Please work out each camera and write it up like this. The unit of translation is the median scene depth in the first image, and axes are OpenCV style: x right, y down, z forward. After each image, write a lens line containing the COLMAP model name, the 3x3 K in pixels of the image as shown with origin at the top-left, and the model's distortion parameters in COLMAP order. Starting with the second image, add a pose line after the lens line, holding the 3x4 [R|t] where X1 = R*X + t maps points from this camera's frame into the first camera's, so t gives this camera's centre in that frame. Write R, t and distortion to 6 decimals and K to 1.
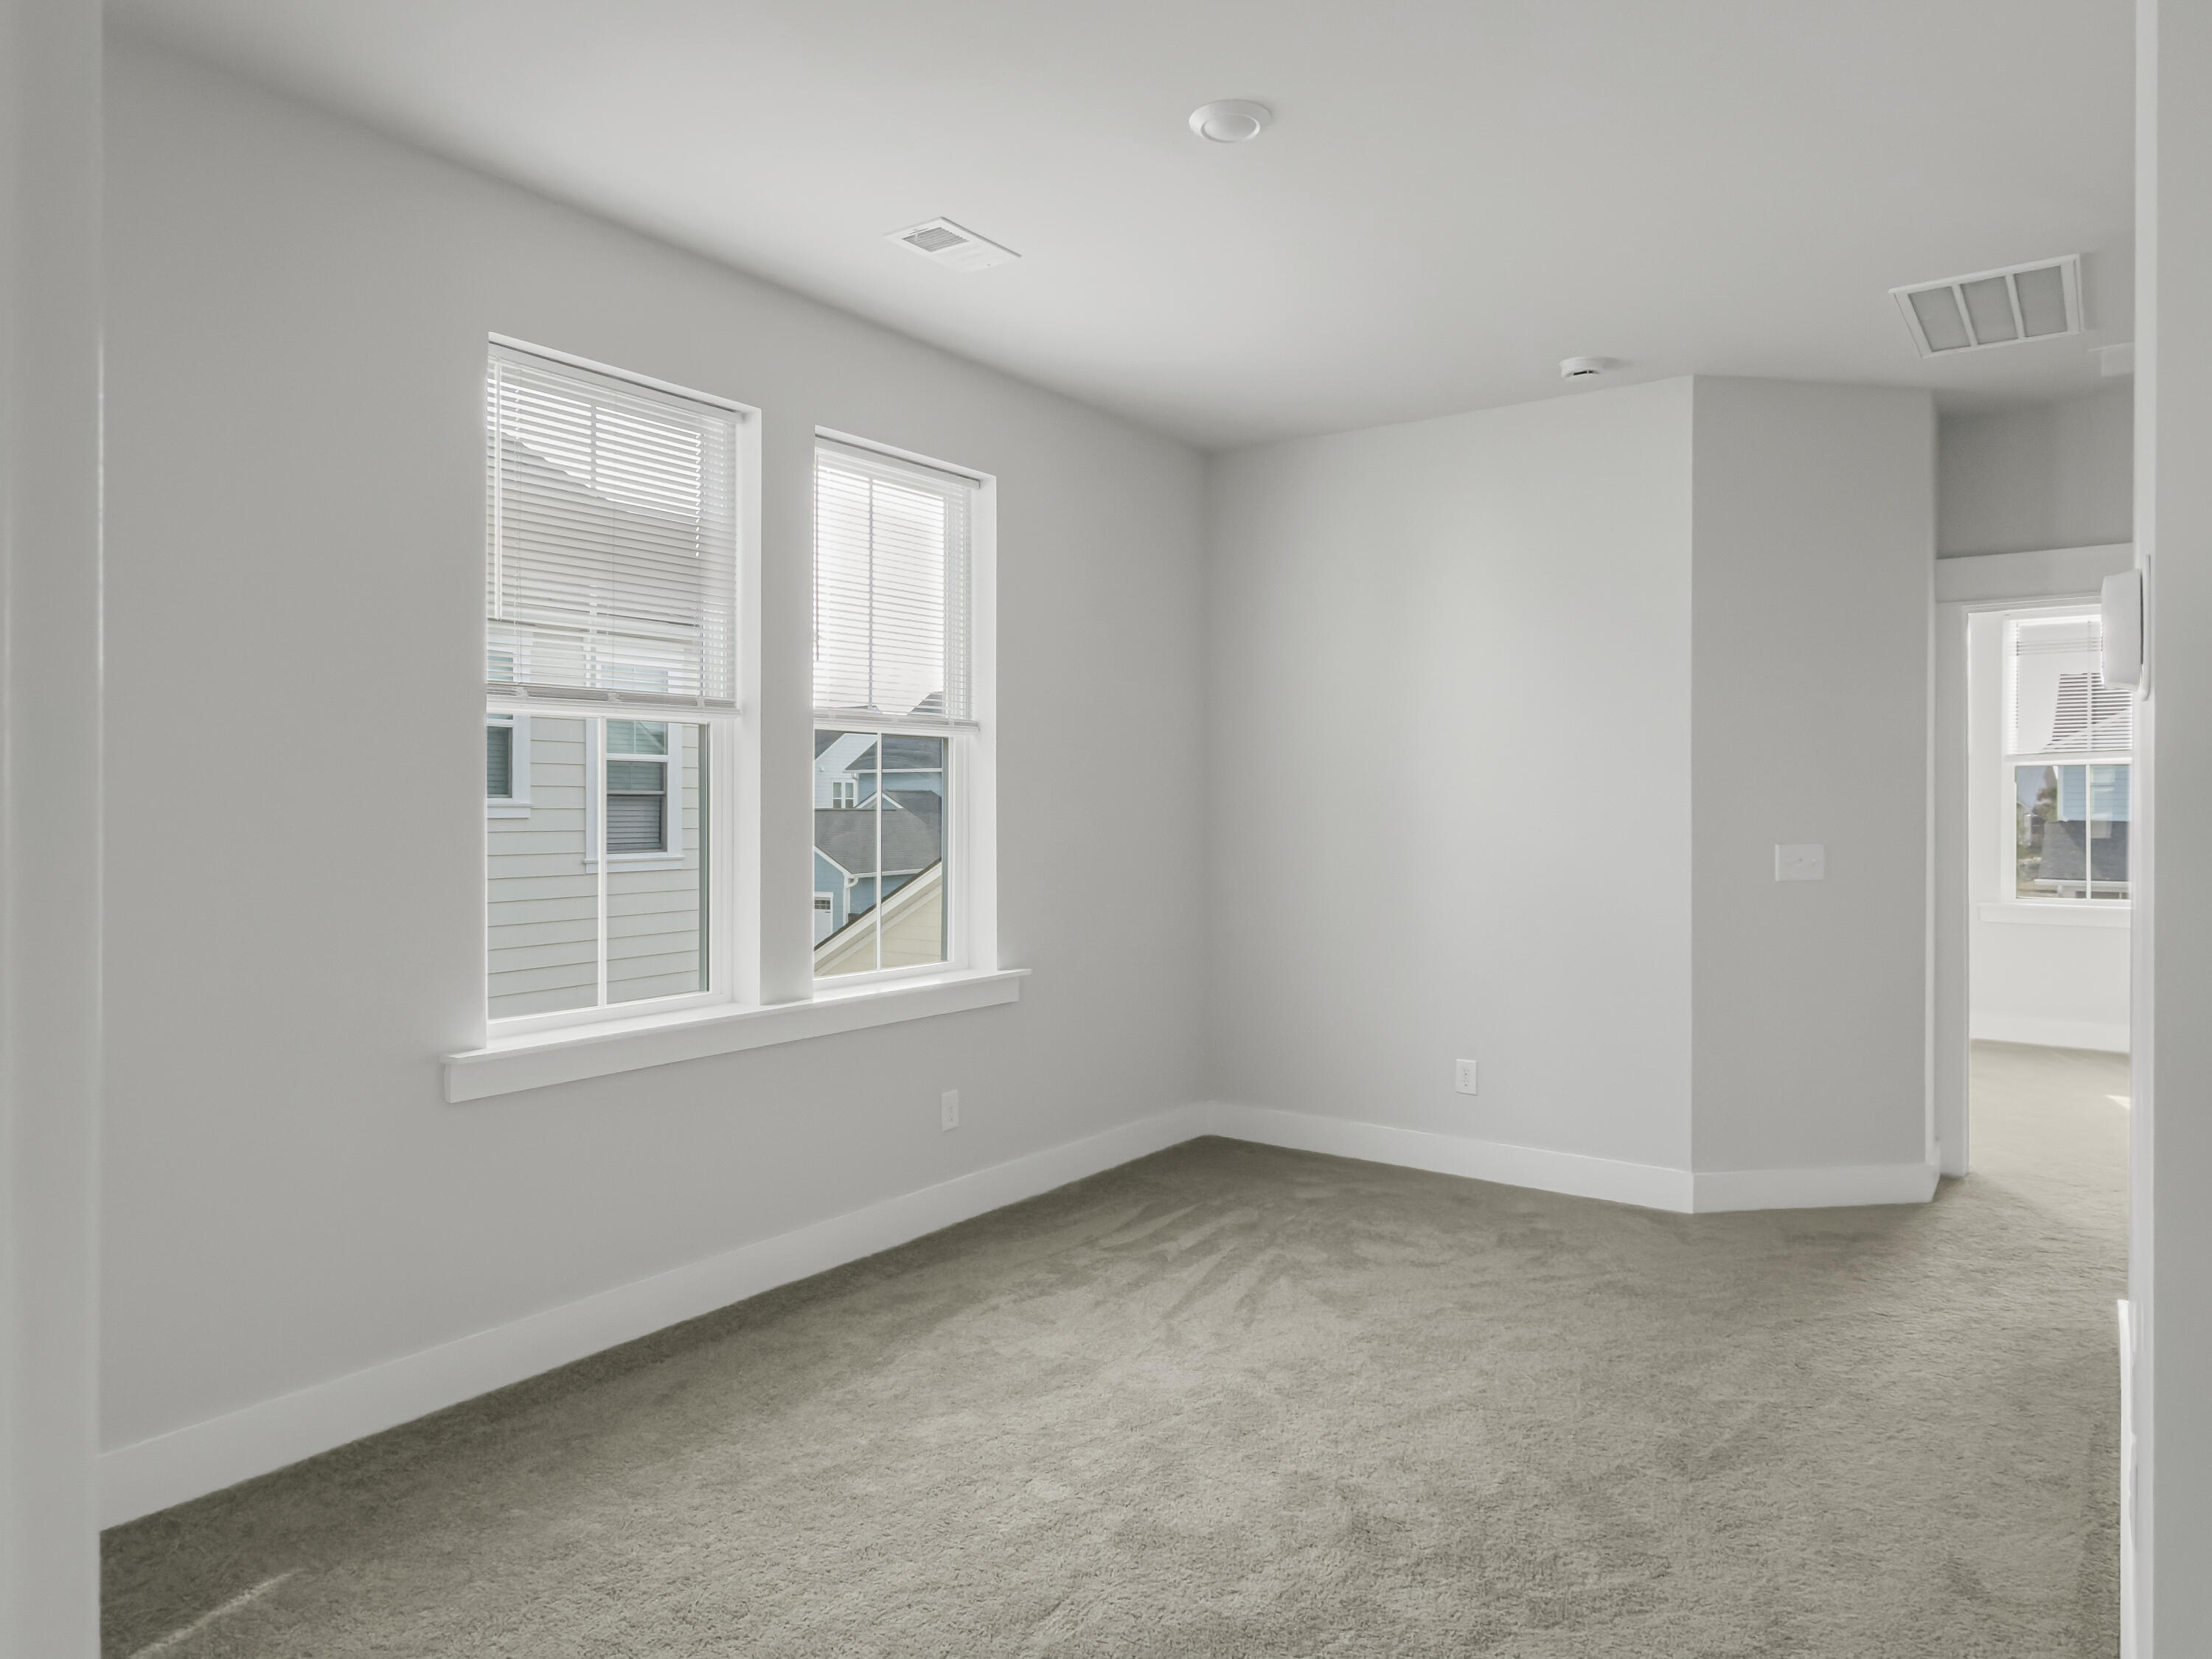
lens RADIAL K [[1403.9, 0, 1100.3], [0, 1403.9, 796.3], [0, 0, 1]] dist [-0.002263, 0.000227]
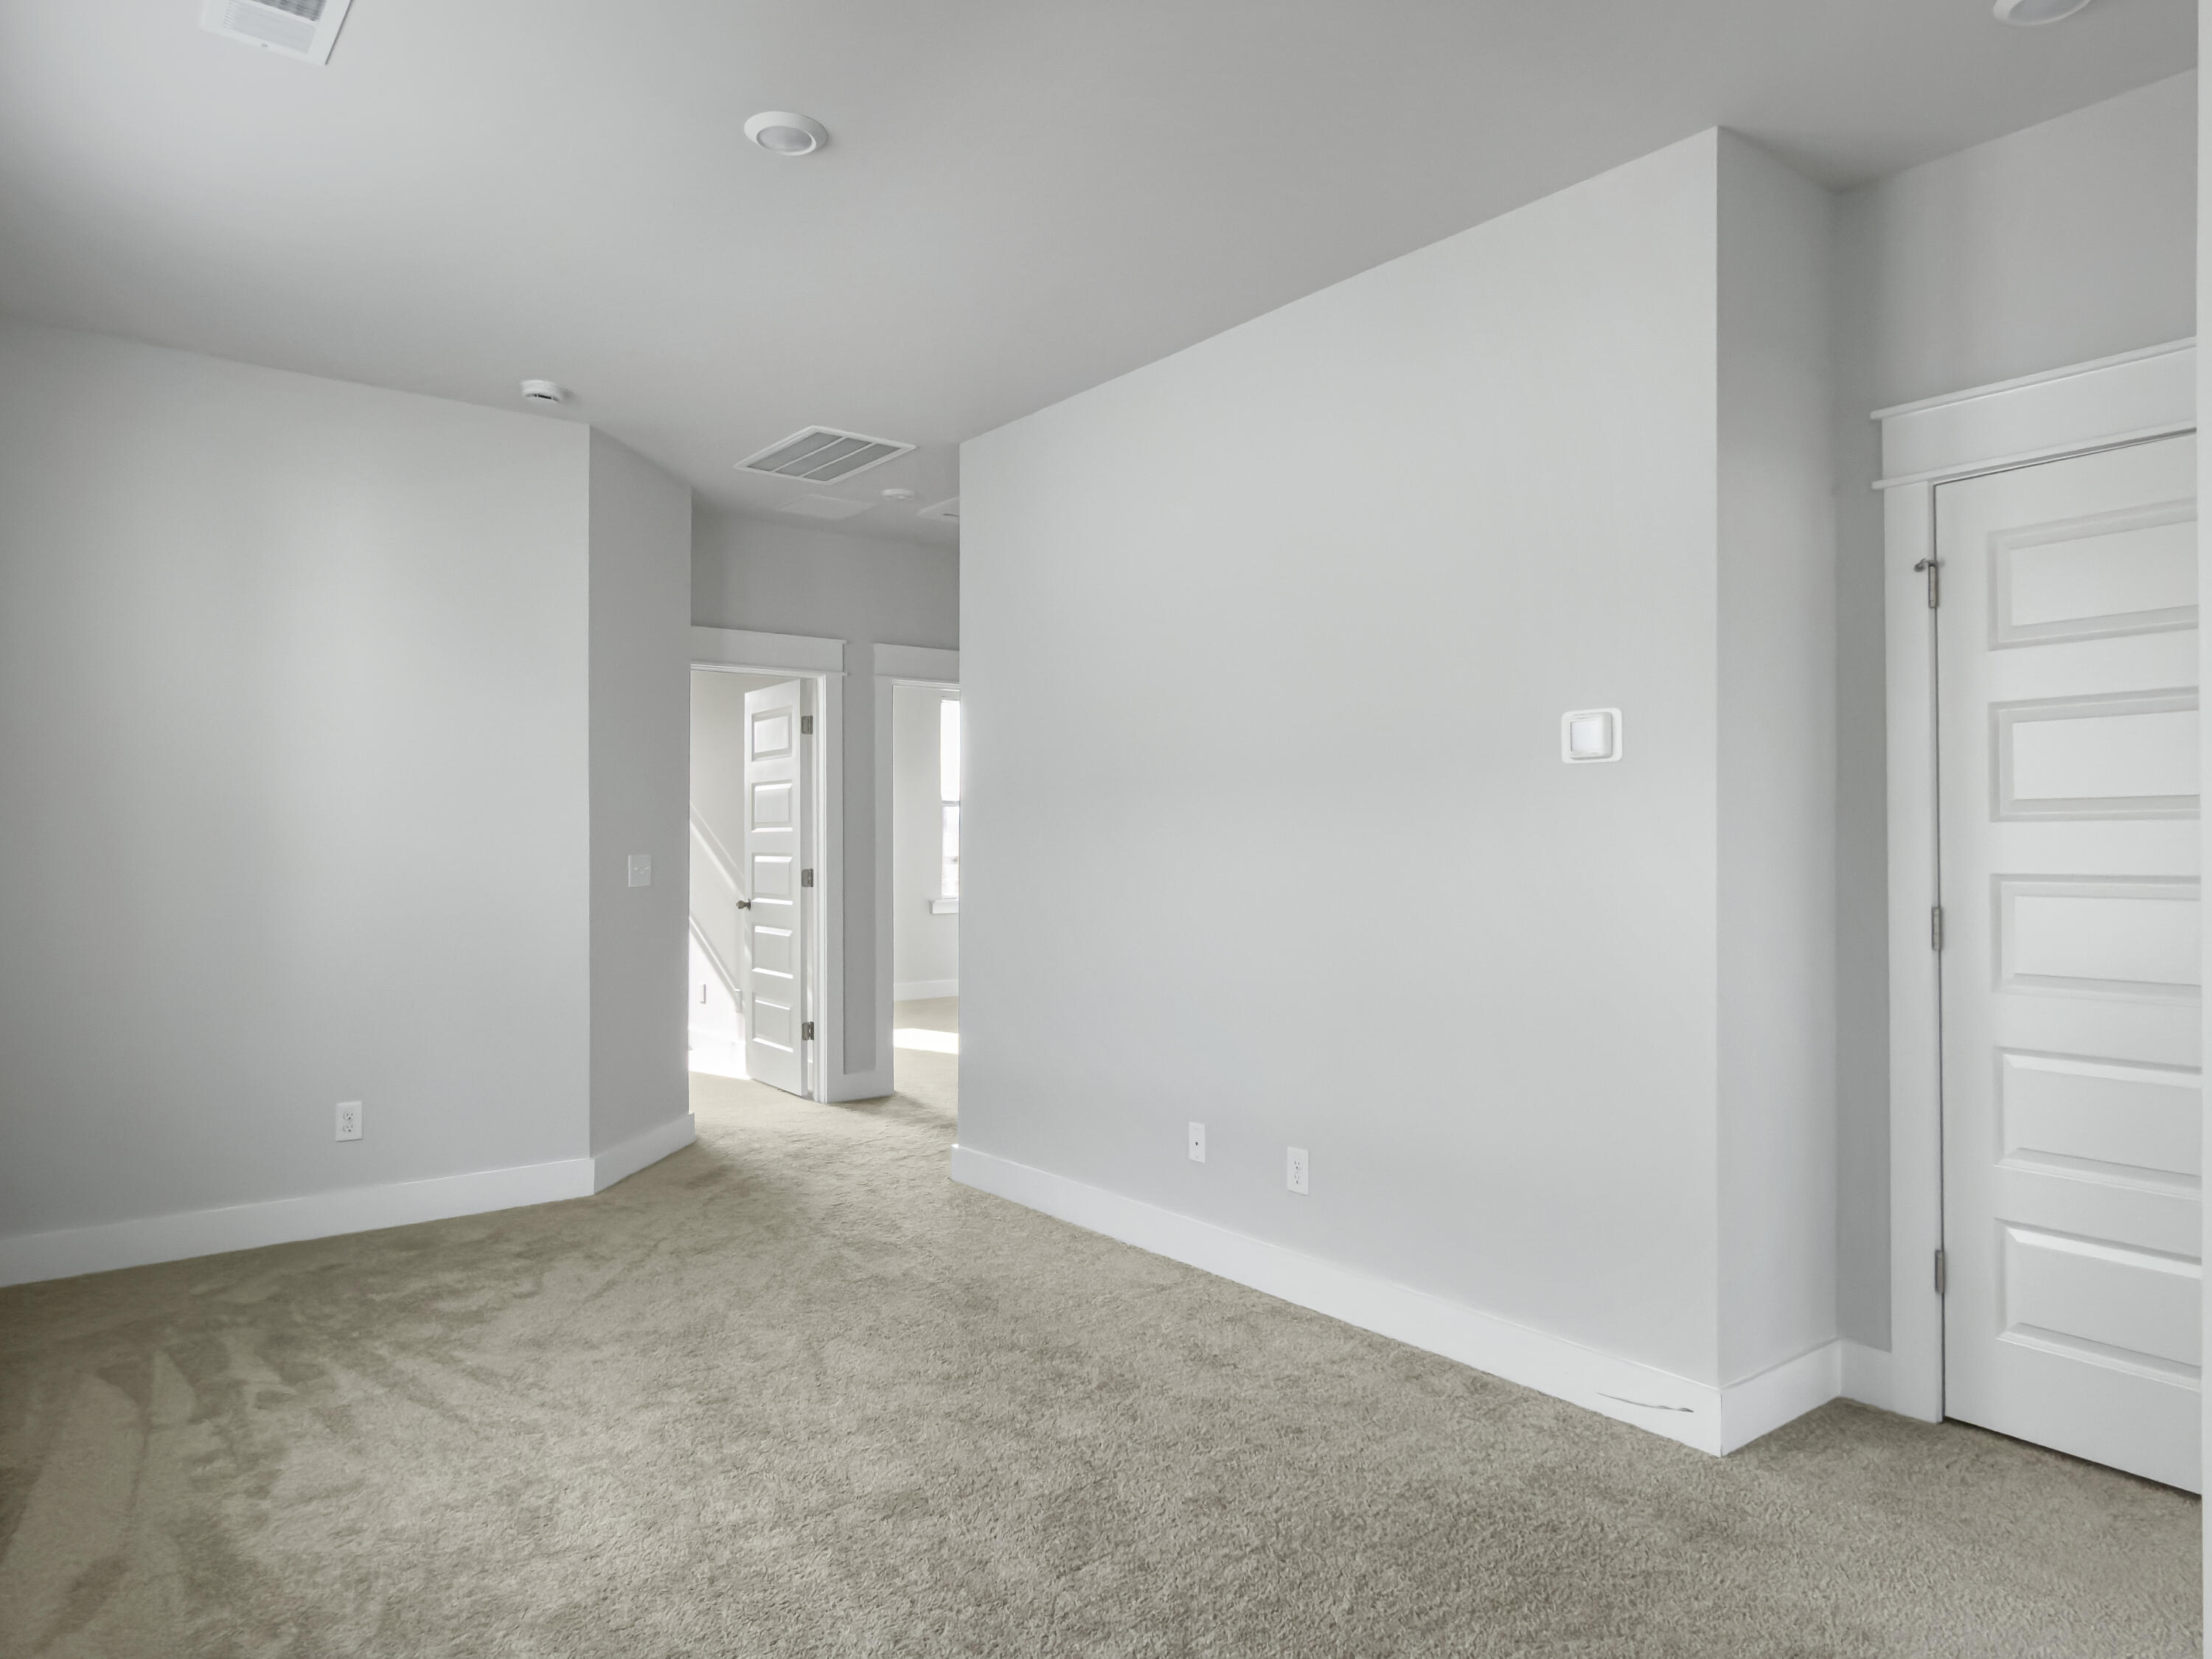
lens RADIAL K [[1408.7, 0, 1106.0], [0, 1408.7, 829.5], [0, 0, 1]] dist [-0.003183, 0.000973]
pose [[0.274902, 0.002209, 0.961470, -0.580099], [-0.003654, 0.999993, -0.001252, 0.014617], [-0.961465, -0.003169, 0.274908, 0.350190]]
